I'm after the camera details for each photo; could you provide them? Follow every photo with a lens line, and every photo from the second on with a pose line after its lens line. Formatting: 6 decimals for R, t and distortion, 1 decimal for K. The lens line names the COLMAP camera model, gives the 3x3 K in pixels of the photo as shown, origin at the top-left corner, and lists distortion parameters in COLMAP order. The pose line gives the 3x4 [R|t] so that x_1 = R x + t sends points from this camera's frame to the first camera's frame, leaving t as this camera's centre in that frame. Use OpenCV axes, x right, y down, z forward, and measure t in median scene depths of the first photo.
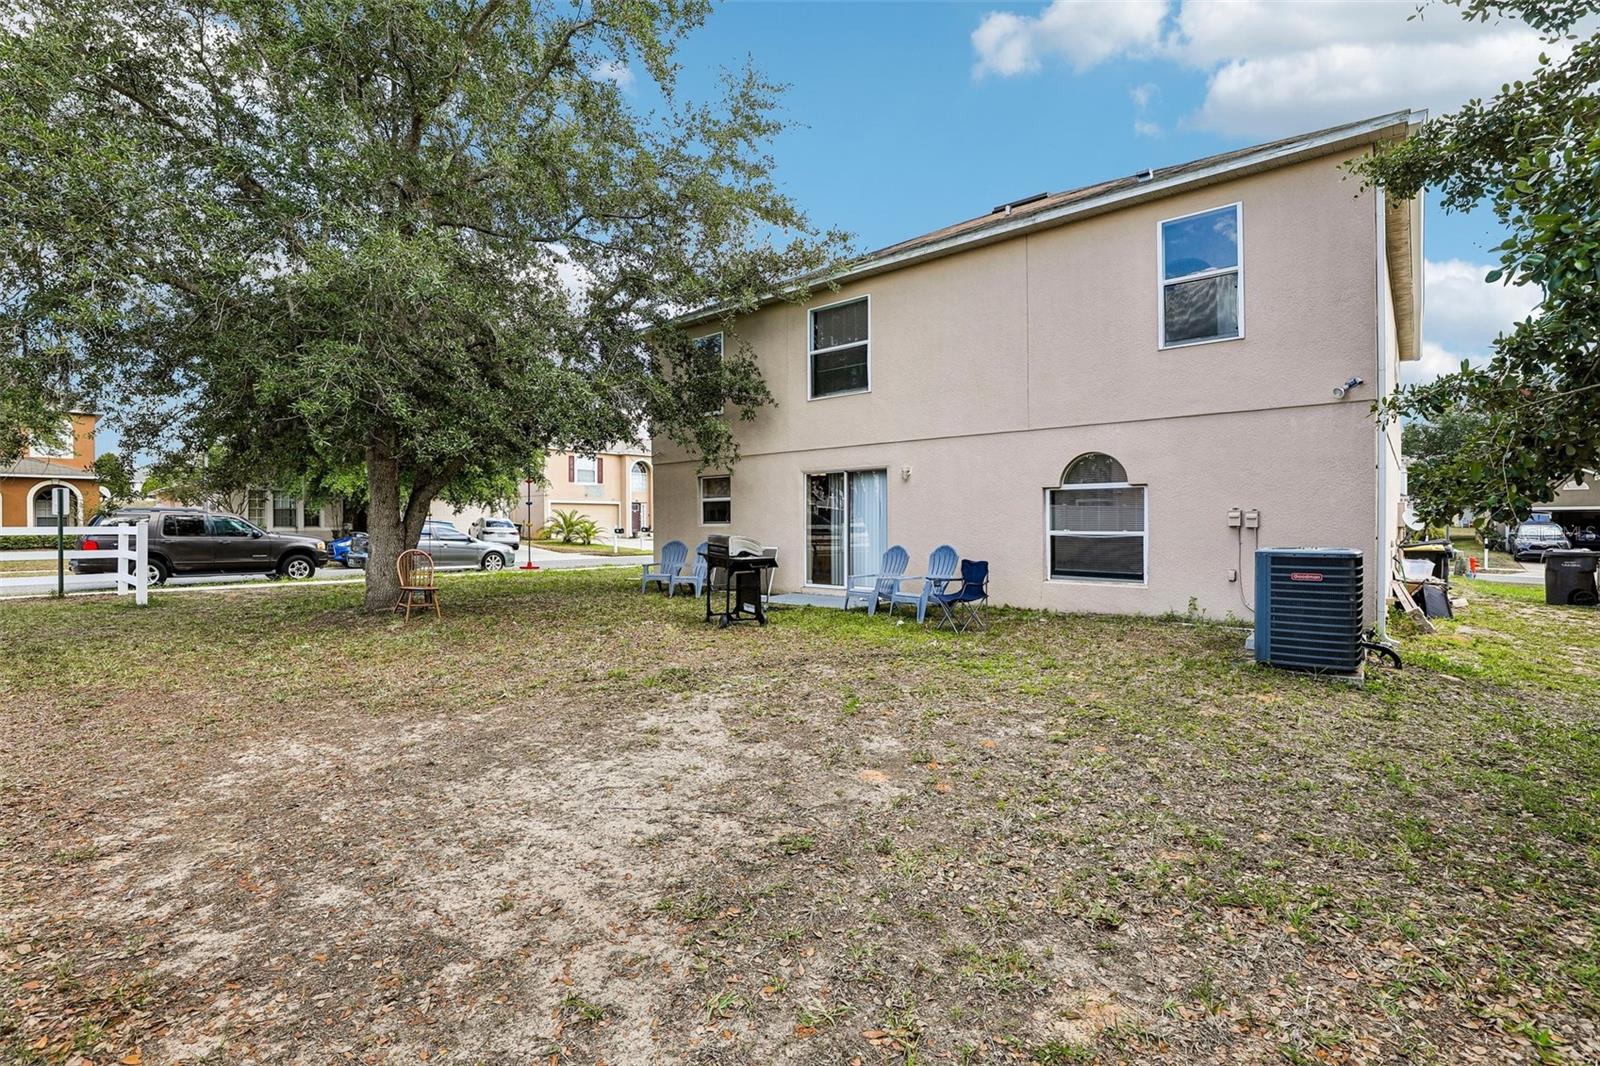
lens RADIAL K [[729.6, 0, 800.0], [0, 729.6, 533.0], [0, 0, 1]] dist [-0.044559, 0.000150]
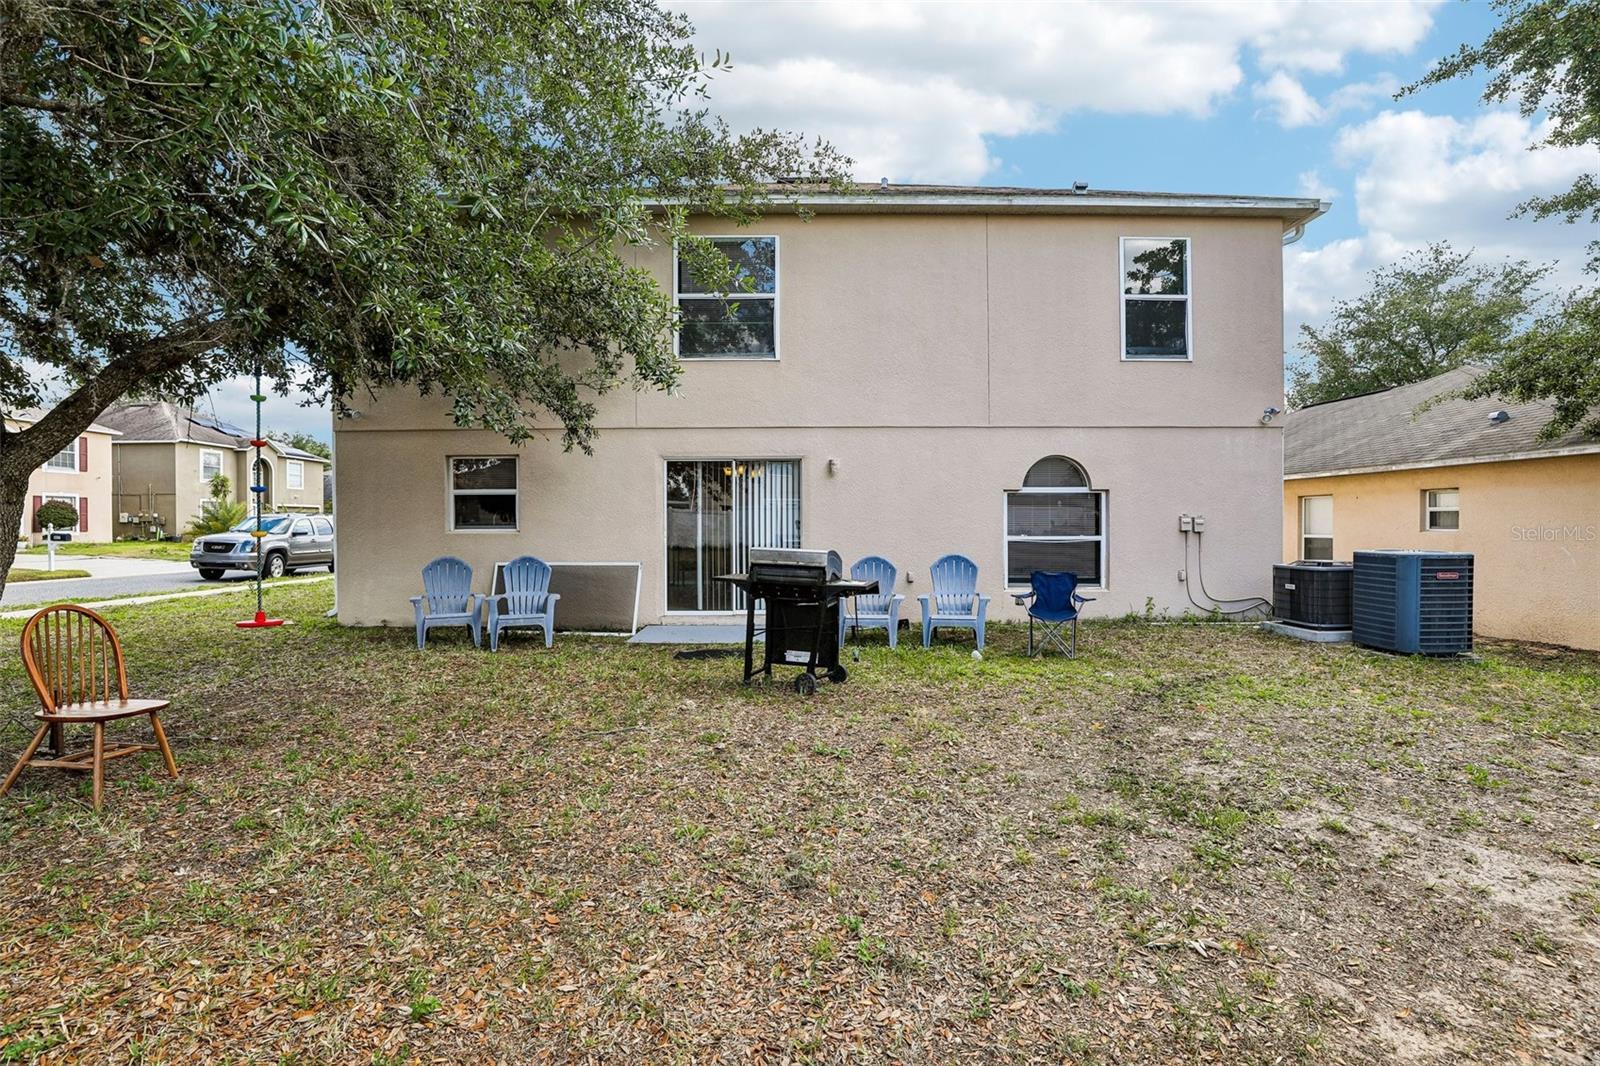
lens RADIAL K [[729.6, 0, 800.0], [0, 729.6, 533.0], [0, 0, 1]] dist [-0.044559, 0.000150]
pose [[0.753528, -0.008374, 0.657362, -0.498360], [0.009186, 0.999955, 0.002209, -0.012180], [-0.657351, 0.004374, 0.753572, 0.487816]]
